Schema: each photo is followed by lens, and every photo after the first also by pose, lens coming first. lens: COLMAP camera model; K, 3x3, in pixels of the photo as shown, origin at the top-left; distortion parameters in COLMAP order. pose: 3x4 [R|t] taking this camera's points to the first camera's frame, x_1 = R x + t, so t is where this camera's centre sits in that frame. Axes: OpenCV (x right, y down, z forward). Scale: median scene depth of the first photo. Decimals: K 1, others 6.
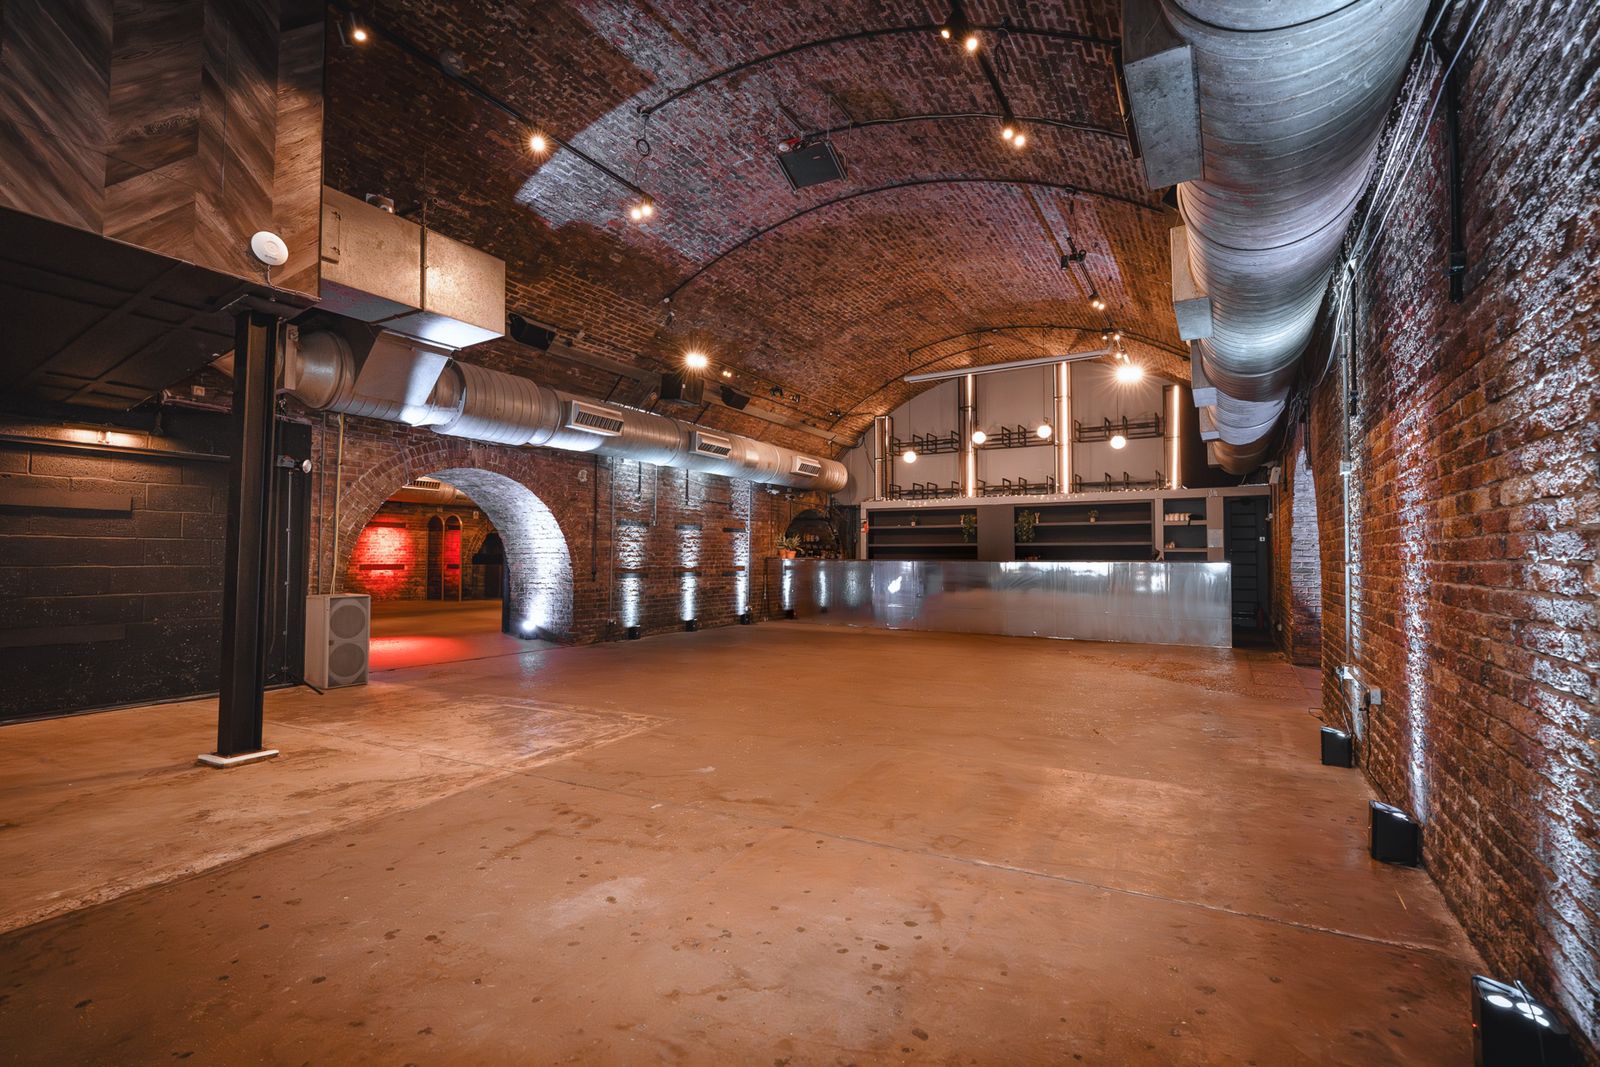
lens RADIAL K [[714.5, 0, 784.4], [0, 714.5, 534.3], [0, 0, 1]] dist [-0.003310, 0.000562]
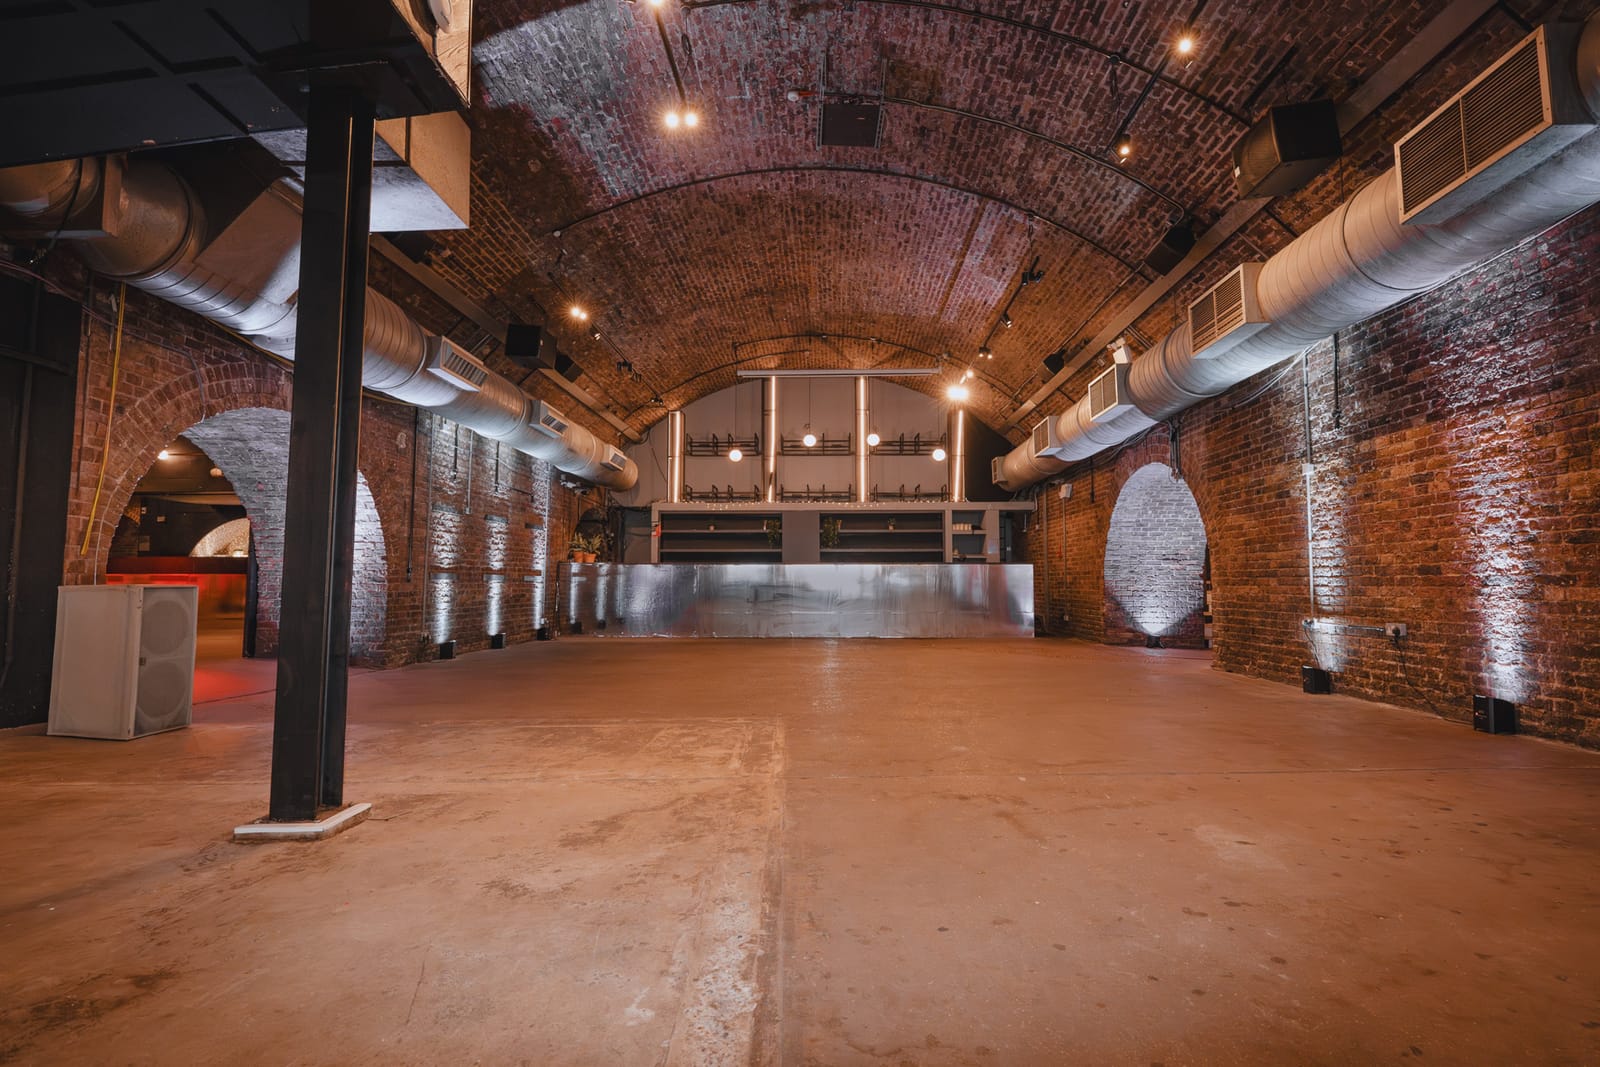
lens RADIAL K [[759.8, 0, 800.0], [0, 759.8, 533.5], [0, 0, 1]] dist [-0.001107, 0.000681]
pose [[0.868796, 0.029569, 0.494286, -0.309994], [-0.013901, 0.999278, -0.035345, 0.038149], [-0.494974, 0.023836, 0.868581, 0.104606]]
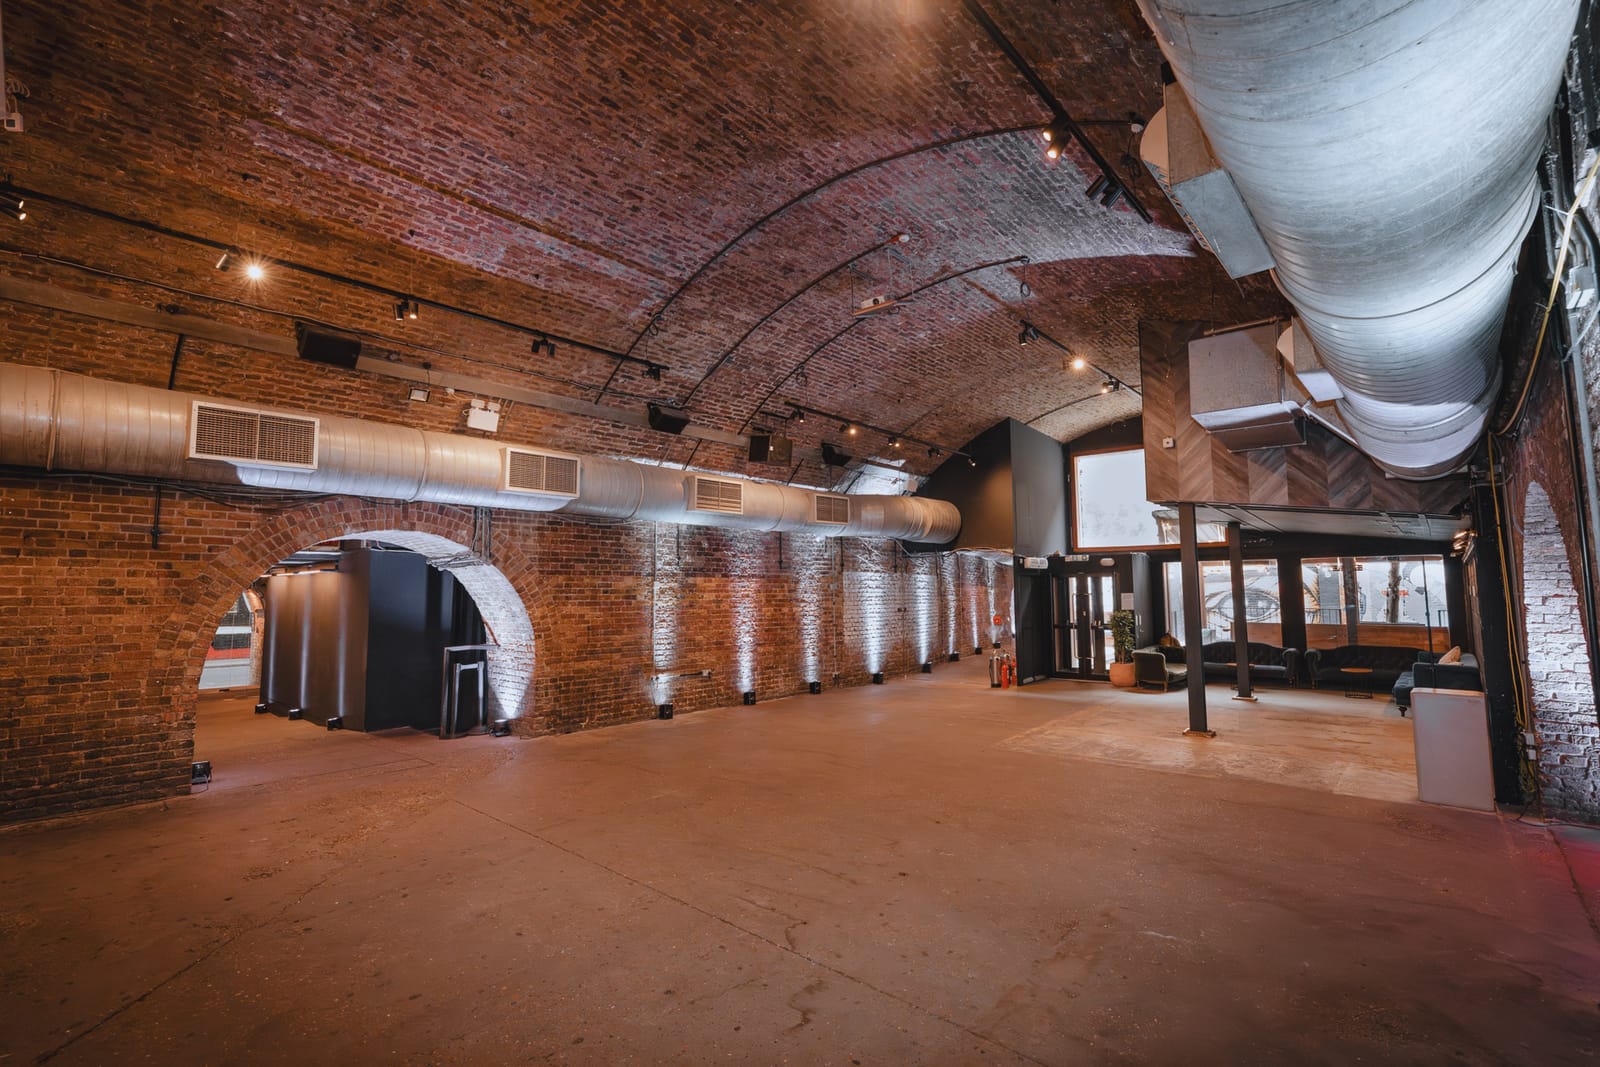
lens RADIAL K [[719.5, 0, 805.7], [0, 719.5, 532.5], [0, 0, 1]] dist [-0.003496, 0.001143]
pose [[-0.984150, 0.015636, 0.176648, -0.024224], [-0.005478, 0.992949, -0.118413, 0.002555], [-0.177254, -0.117504, -0.977125, 1.340612]]
